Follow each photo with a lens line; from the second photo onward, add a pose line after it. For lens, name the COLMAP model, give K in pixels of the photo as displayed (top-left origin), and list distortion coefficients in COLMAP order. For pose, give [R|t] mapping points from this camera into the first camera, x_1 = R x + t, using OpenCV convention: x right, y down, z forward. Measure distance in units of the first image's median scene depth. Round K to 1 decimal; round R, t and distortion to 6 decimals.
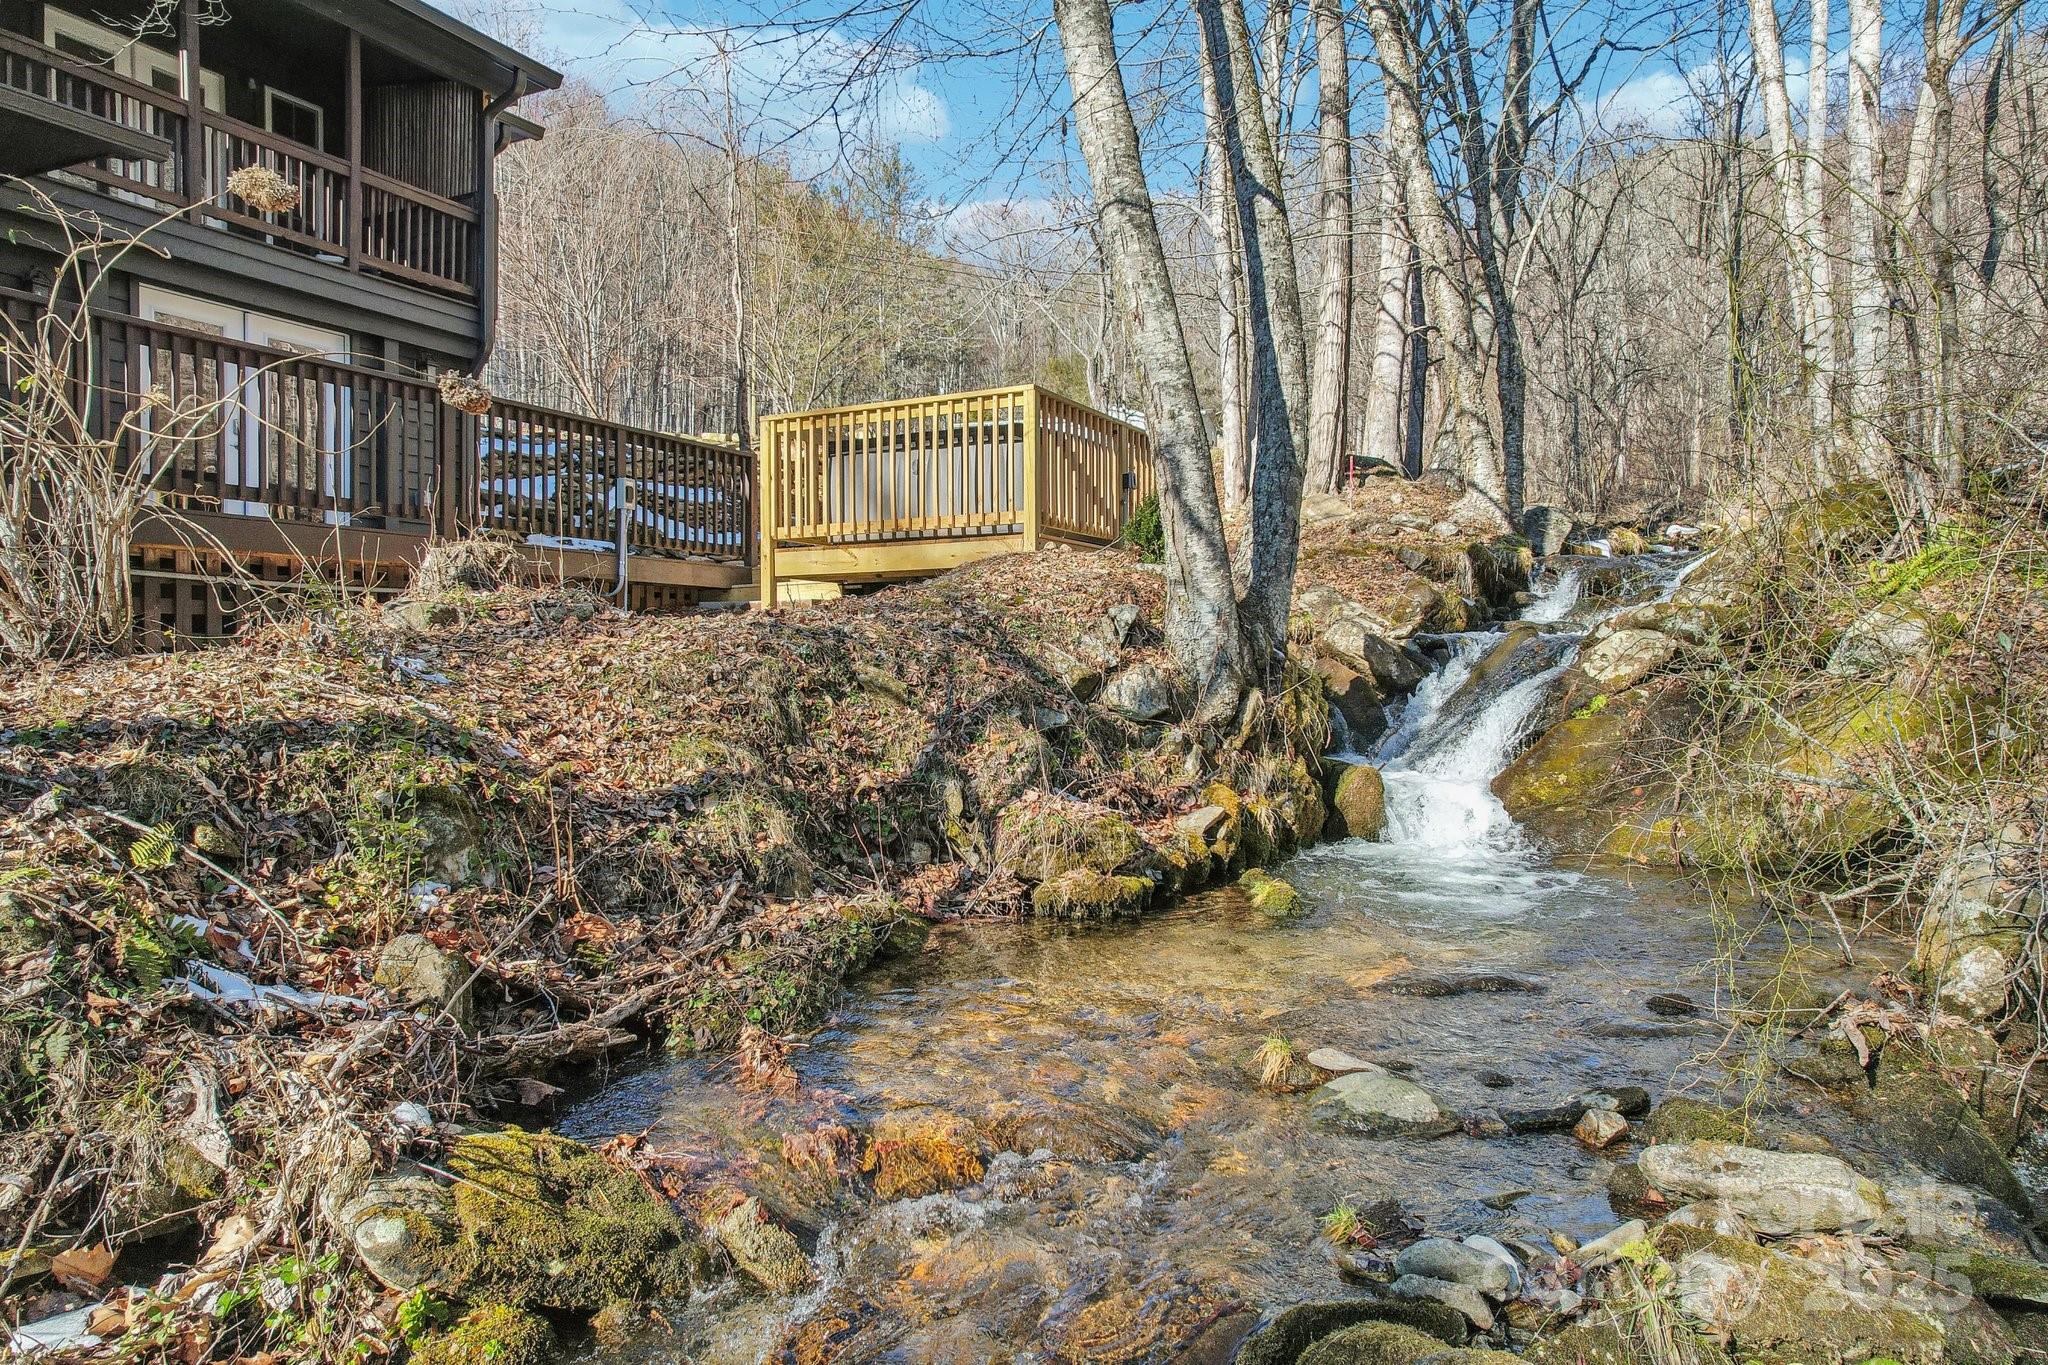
lens RADIAL K [[1318.5, 0, 1024.0], [0, 1318.5, 682.5], [0, 0, 1]] dist [-0.065136, 0.056778]
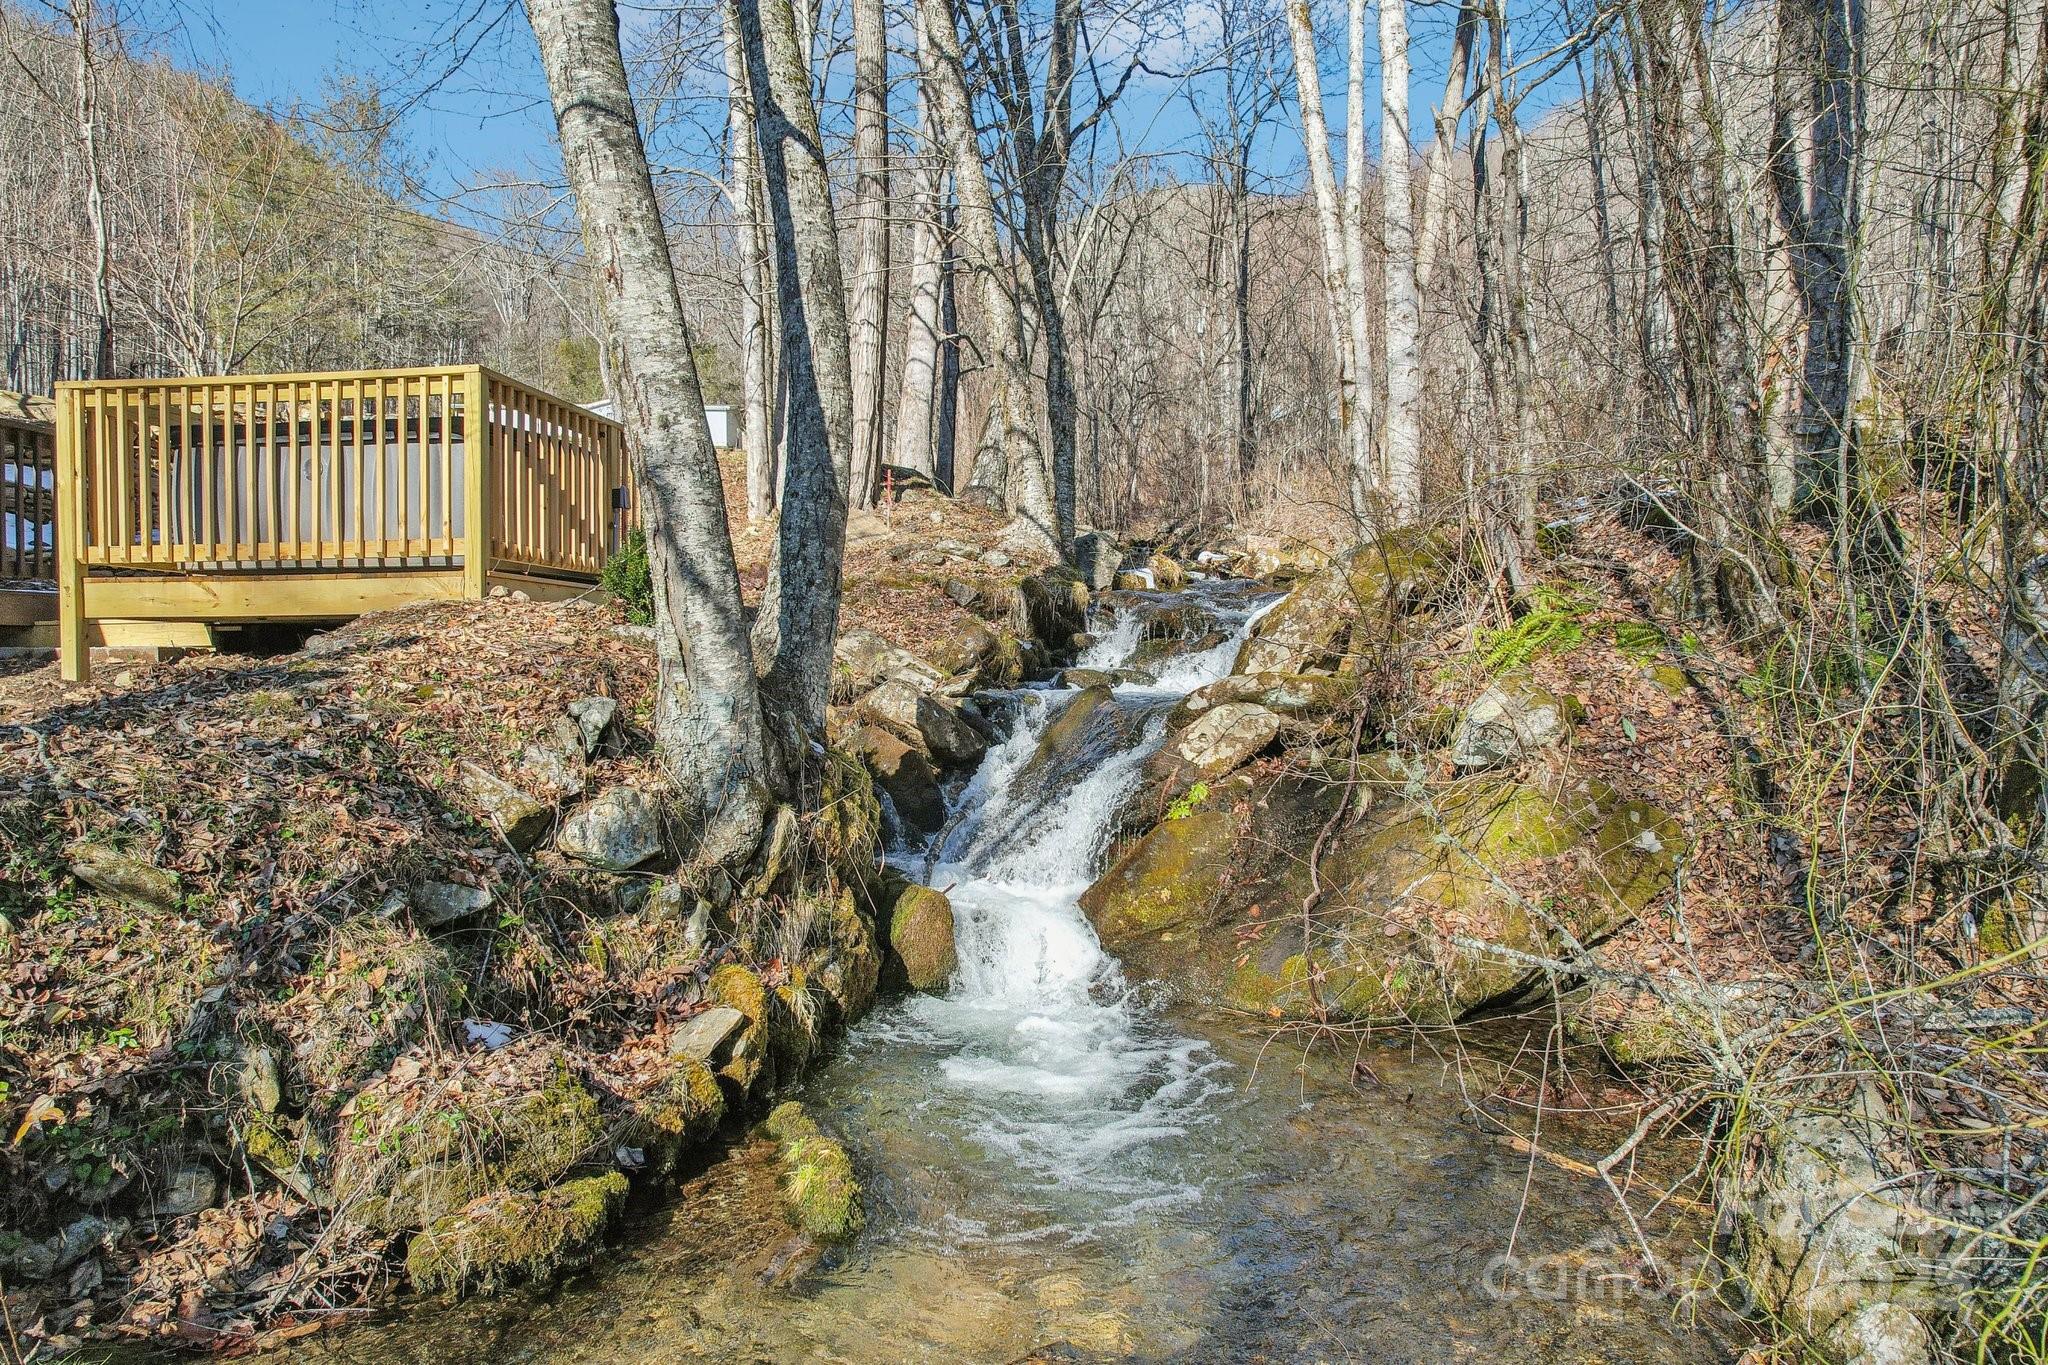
lens RADIAL K [[1318.5, 0, 1024.0], [0, 1318.5, 682.5], [0, 0, 1]] dist [-0.065136, 0.056778]
pose [[0.937235, -0.006045, 0.348647, 0.040500], [0.005562, 0.999982, 0.002387, -0.055652], [-0.348655, -0.000298, 0.937251, 0.238362]]
